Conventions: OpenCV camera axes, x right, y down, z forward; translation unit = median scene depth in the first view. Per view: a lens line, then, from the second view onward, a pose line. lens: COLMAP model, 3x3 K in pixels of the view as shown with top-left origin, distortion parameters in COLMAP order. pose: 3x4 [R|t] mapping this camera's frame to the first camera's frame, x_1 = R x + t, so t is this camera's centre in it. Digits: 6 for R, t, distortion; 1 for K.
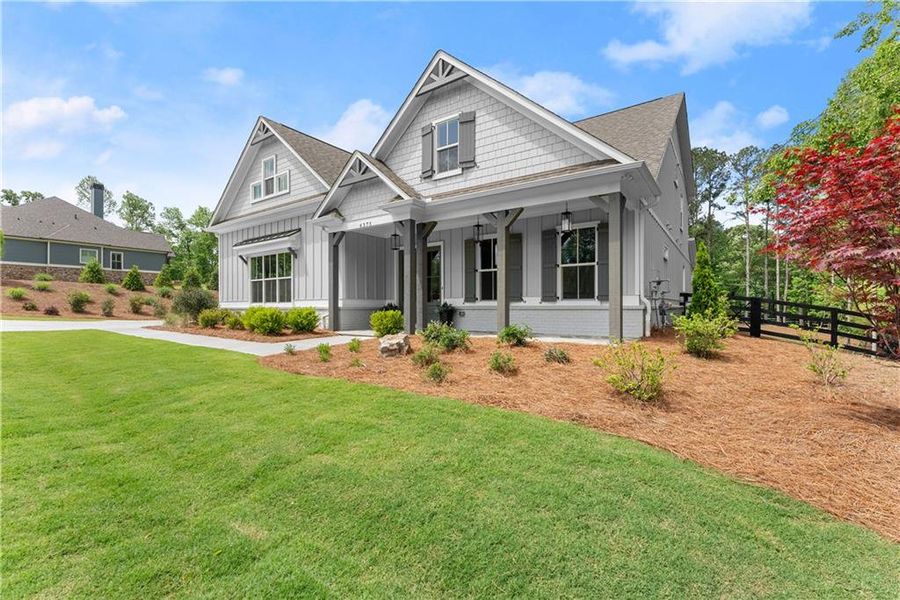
lens RADIAL K [[389.6, 0, 450.3], [0, 389.6, 304.3], [0, 0, 1]] dist [-0.000738, -0.000123]
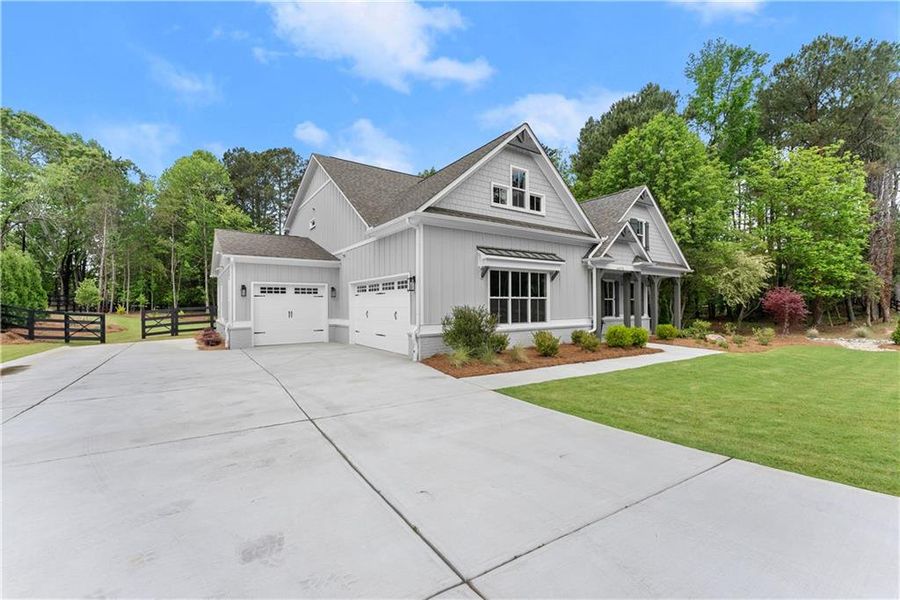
lens RADIAL K [[372.7, 0, 449.6], [0, 372.7, 304.6], [0, 0, 1]] dist [-0.002498, -0.000290]
pose [[0.345145, -0.000652, 0.938549, -1.851673], [-0.001486, 0.999998, 0.001241, -0.067052], [-0.938548, -0.001823, 0.345143, 1.152291]]
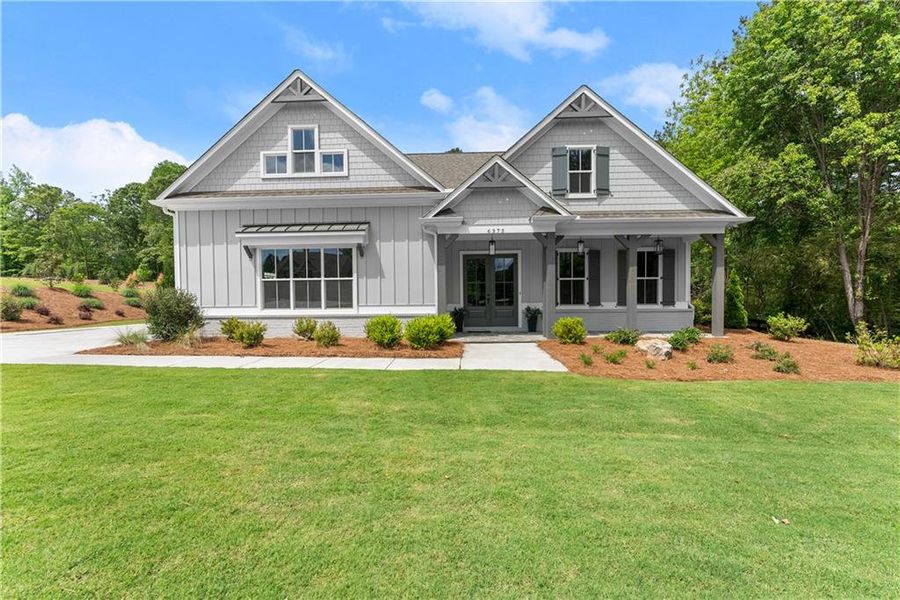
lens RADIAL K [[372.7, 0, 449.6], [0, 372.7, 304.6], [0, 0, 1]] dist [-0.002498, -0.000290]
pose [[0.837910, -0.014564, 0.545614, -0.861742], [0.004175, 0.999786, 0.020274, -0.036625], [-0.545792, -0.014710, 0.837791, 0.269698]]
